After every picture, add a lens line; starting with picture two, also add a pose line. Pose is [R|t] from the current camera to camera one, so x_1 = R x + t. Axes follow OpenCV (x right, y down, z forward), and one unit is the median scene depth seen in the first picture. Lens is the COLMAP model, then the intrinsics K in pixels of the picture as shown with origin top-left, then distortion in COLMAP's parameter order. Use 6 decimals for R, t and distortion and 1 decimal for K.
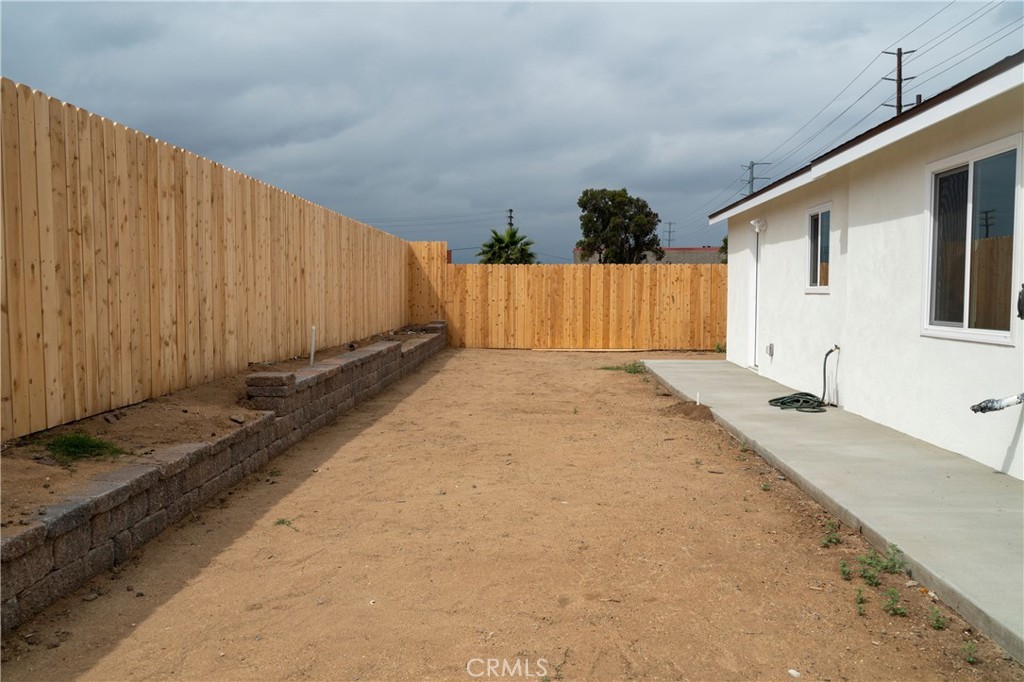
lens RADIAL K [[825.2, 0, 512.0], [0, 825.2, 341.0], [0, 0, 1]] dist [0.001803, -0.001225]
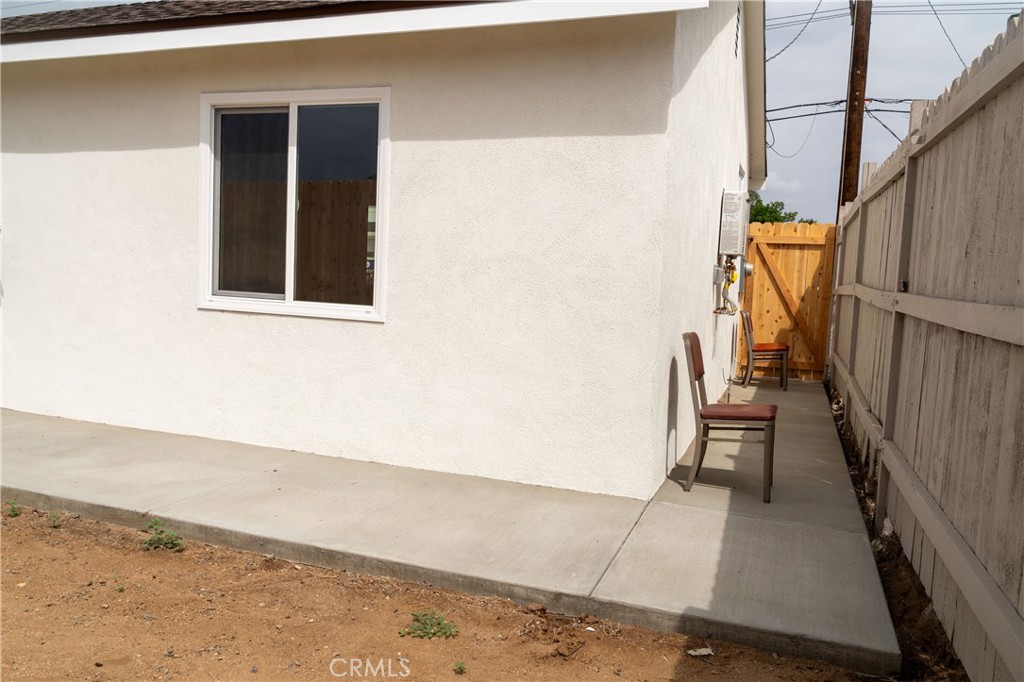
lens RADIAL K [[814.0, 0, 507.8], [0, 814.0, 341.7], [0, 0, 1]] dist [0.003031, -0.002454]
pose [[0.297112, -0.068179, 0.952405, -0.104393], [0.008051, 0.997591, 0.068902, 0.001703], [-0.954809, -0.012804, 0.296945, -0.018501]]
